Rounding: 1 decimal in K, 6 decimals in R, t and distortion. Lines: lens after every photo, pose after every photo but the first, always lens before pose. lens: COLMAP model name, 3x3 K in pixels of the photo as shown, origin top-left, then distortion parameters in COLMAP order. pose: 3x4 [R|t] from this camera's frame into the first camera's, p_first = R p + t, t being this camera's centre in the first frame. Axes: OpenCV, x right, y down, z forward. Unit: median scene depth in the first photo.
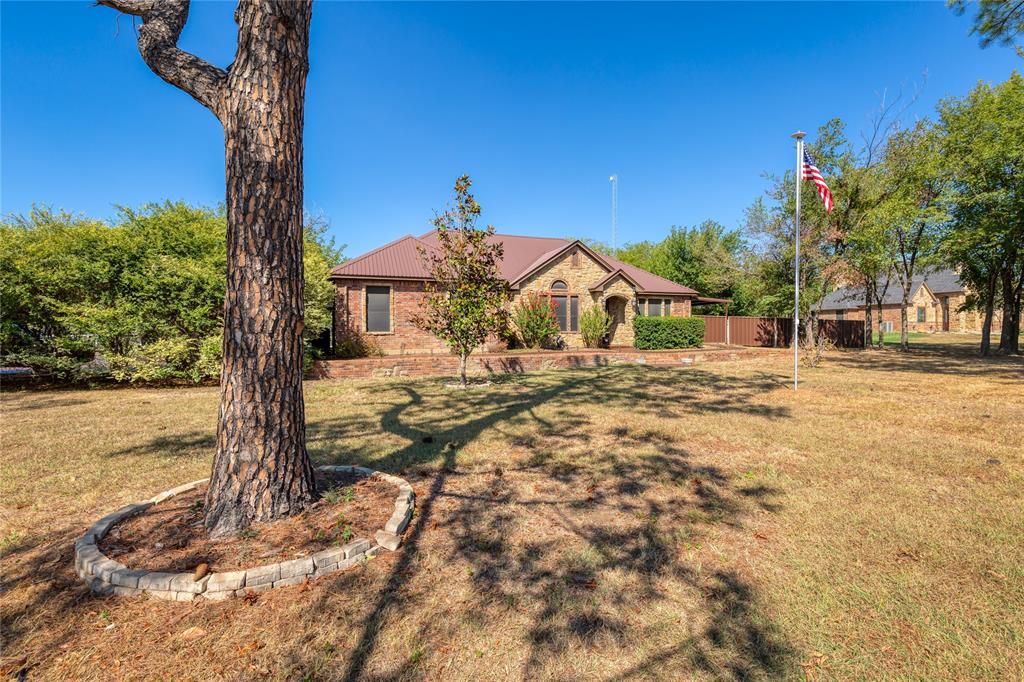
lens RADIAL K [[478.4, 0, 519.2], [0, 478.4, 332.3], [0, 0, 1]] dist [0.008203, 0.000686]
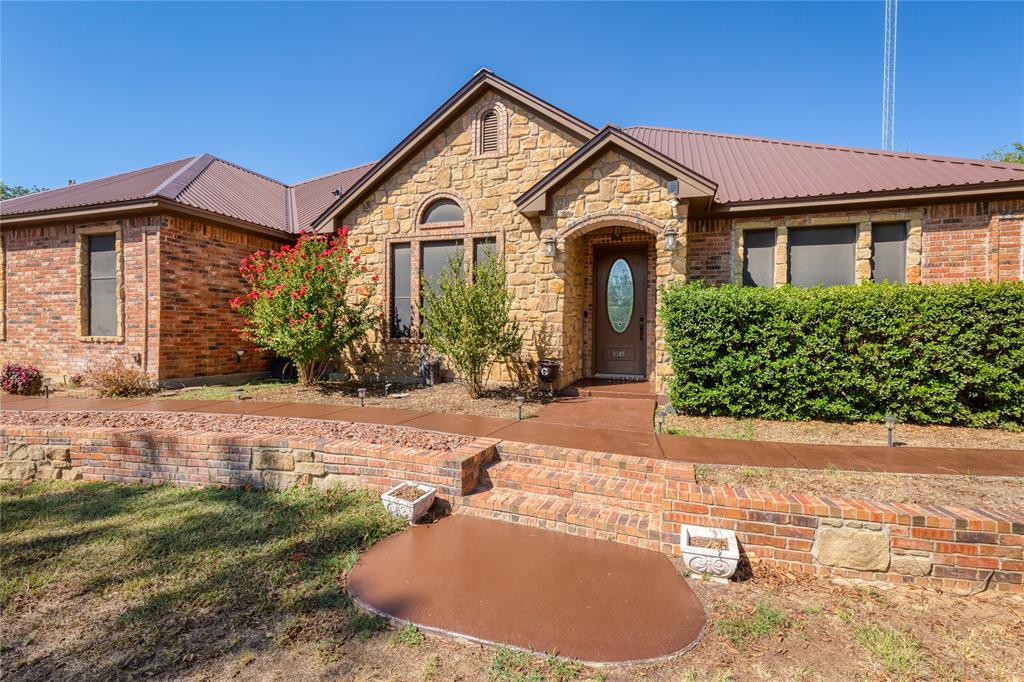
lens RADIAL K [[478.4, 0, 518.3], [0, 478.4, 338.2], [0, 0, 1]] dist [0.008203, 0.000686]
pose [[0.776753, 0.008993, -0.629741, 0.352128], [-0.012198, 0.999925, -0.000766, -0.003332], [0.629687, 0.008277, 0.776805, 0.743097]]
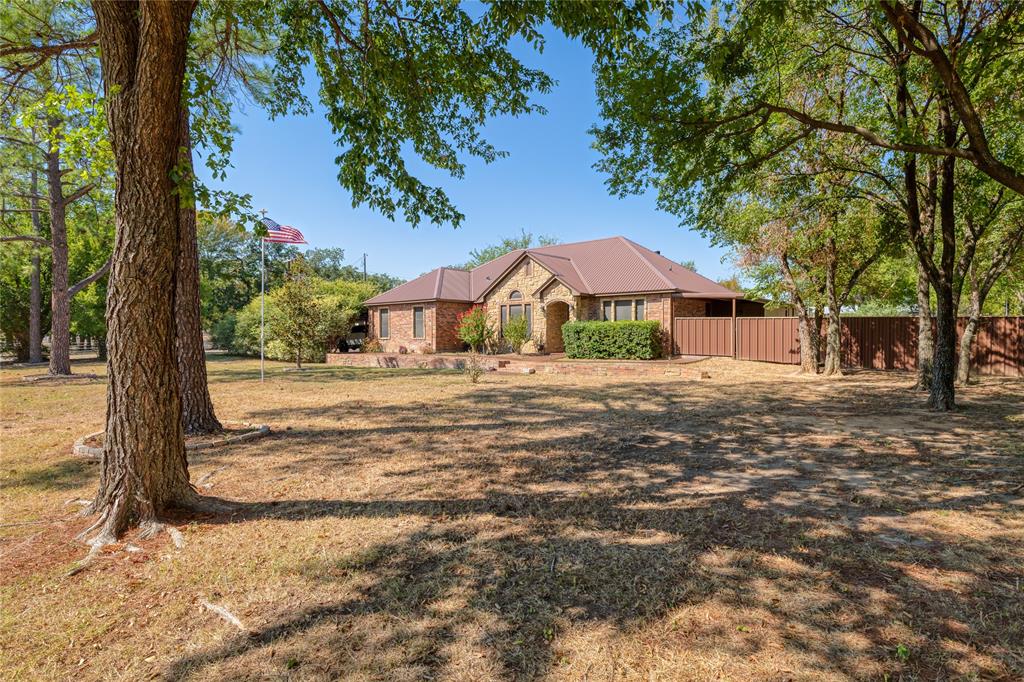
lens RADIAL K [[516.4, 0, 513.7], [0, 516.4, 337.2], [0, 0, 1]] dist [0.000802, 0.000017]
pose [[0.492414, 0.003813, -0.870353, 1.078556], [-0.002305, 0.999993, 0.003076, -0.006777], [0.870358, 0.000491, 0.492419, 0.415362]]
